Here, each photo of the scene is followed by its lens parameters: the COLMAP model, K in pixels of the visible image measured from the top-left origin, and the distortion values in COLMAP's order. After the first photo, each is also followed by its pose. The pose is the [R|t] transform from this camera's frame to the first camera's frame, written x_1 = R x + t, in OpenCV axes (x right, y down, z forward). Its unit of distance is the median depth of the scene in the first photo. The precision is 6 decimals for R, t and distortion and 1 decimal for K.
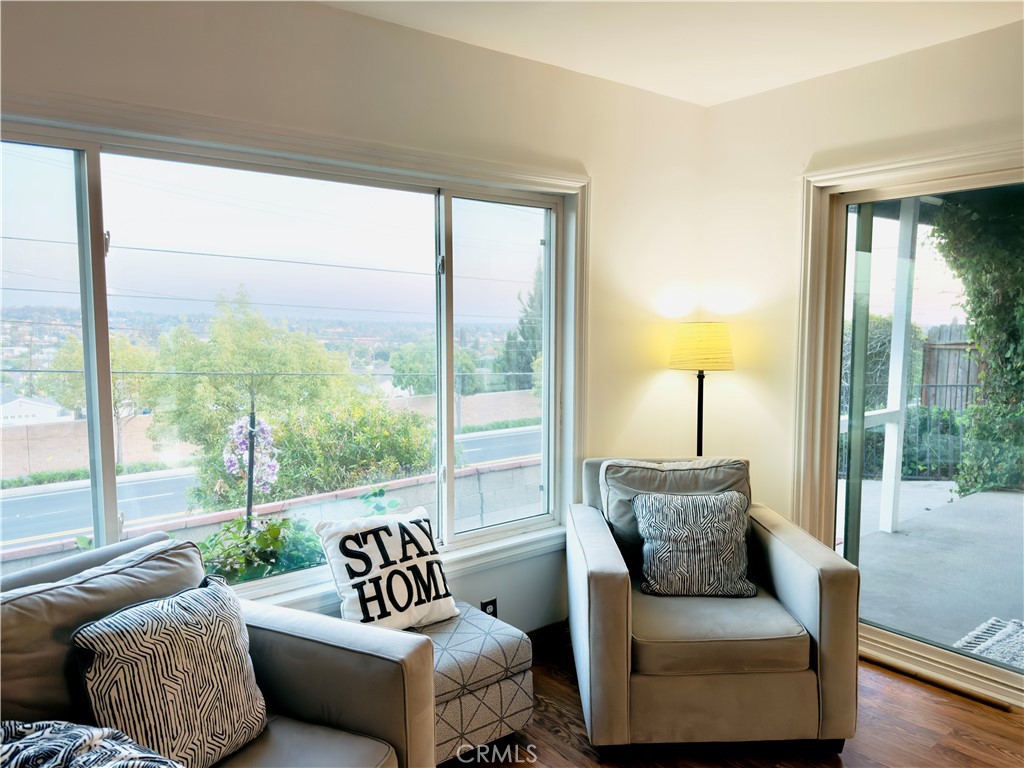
lens RADIAL K [[718.7, 0, 509.2], [0, 718.7, 382.0], [0, 0, 1]] dist [0.018227, -0.013931]
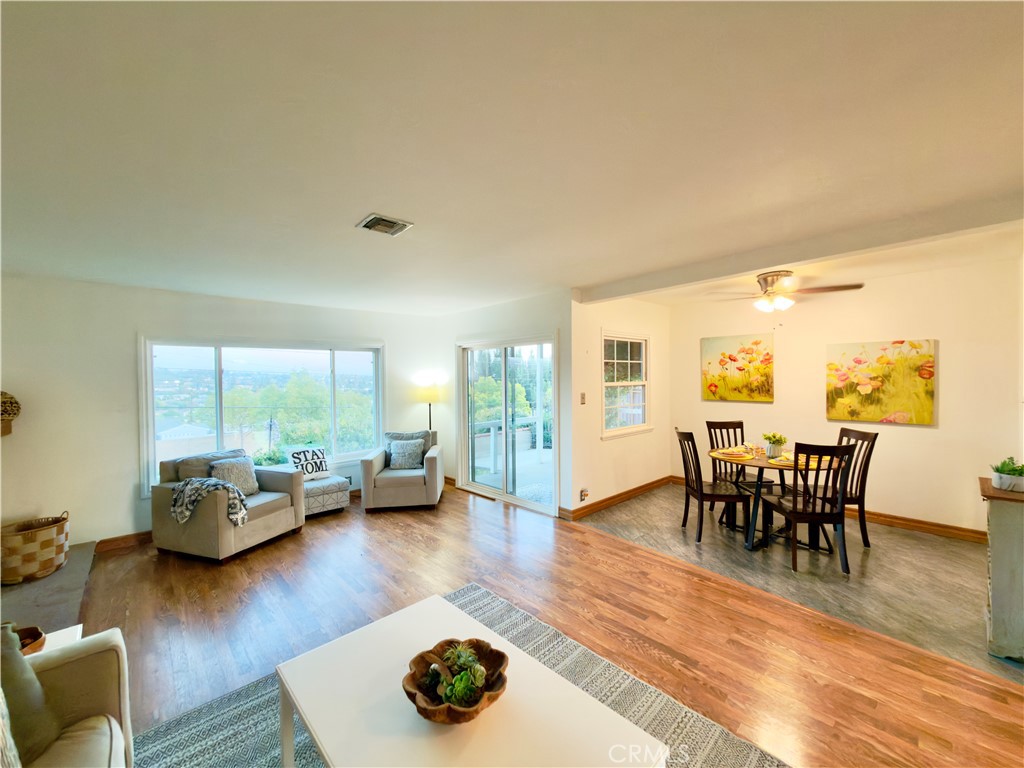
lens RADIAL K [[406.1, 0, 509.6], [0, 406.1, 382.9], [0, 0, 1]] dist [-0.000944, -0.000260]
pose [[0.996667, -0.010858, 0.080853, 0.636439], [0.016233, 0.997680, -0.066115, 0.025562], [-0.079947, 0.067207, 0.994531, -1.019346]]
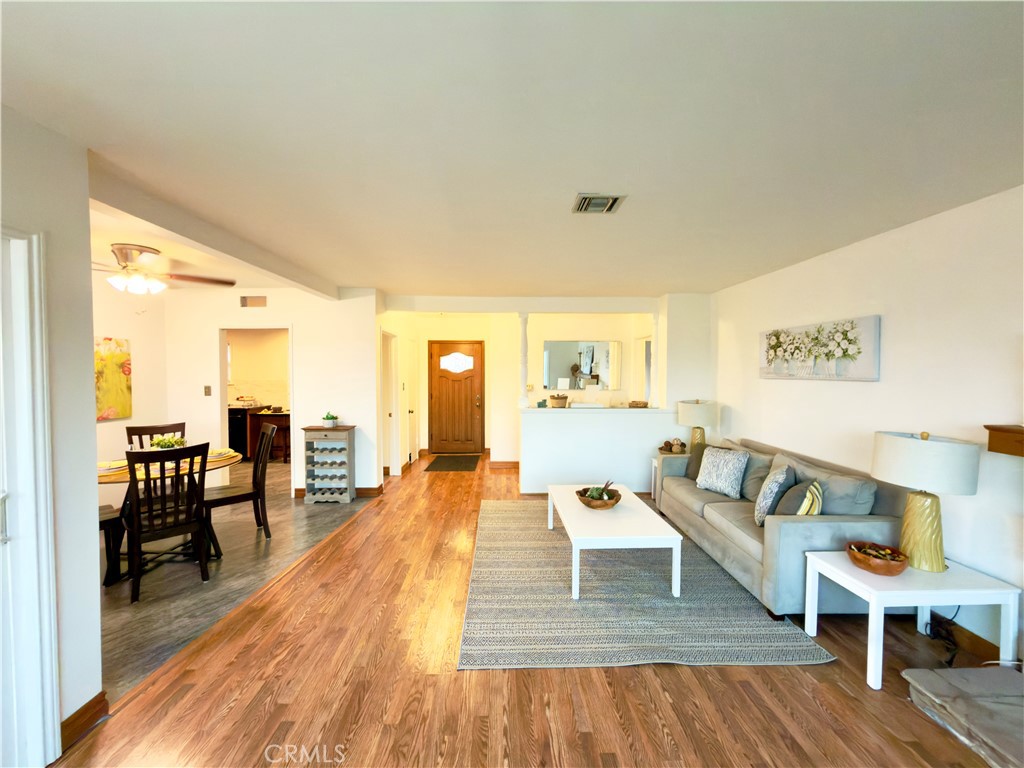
lens RADIAL K [[406.1, 0, 512.1], [0, 406.1, 382.2], [0, 0, 1]] dist [-0.000944, -0.000260]
pose [[-0.804704, -0.014699, 0.593494, 0.051656], [0.047558, 0.994884, 0.089124, -0.109659], [-0.591768, 0.099944, -0.799888, 0.764420]]
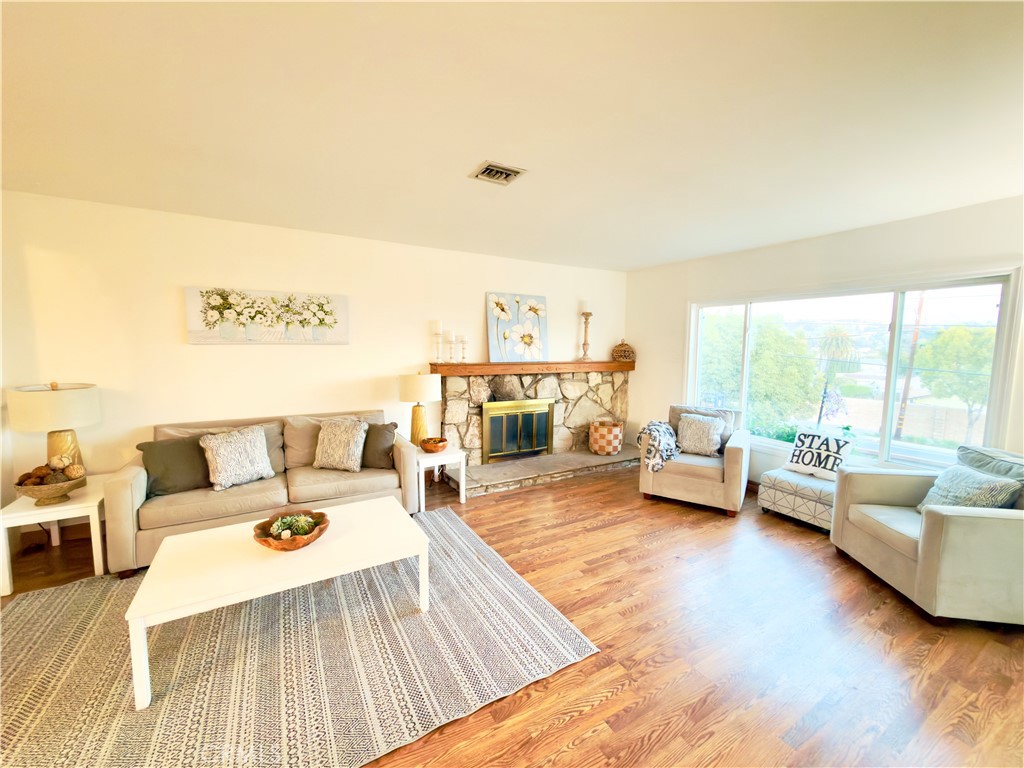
lens RADIAL K [[406.1, 0, 511.9], [0, 406.1, 385.7], [0, 0, 1]] dist [-0.000944, -0.000260]
pose [[-0.138827, 0.109484, -0.984246, 1.358467], [-0.085228, 0.988862, 0.122019, -0.051149], [0.986642, 0.100825, -0.127950, 0.112015]]
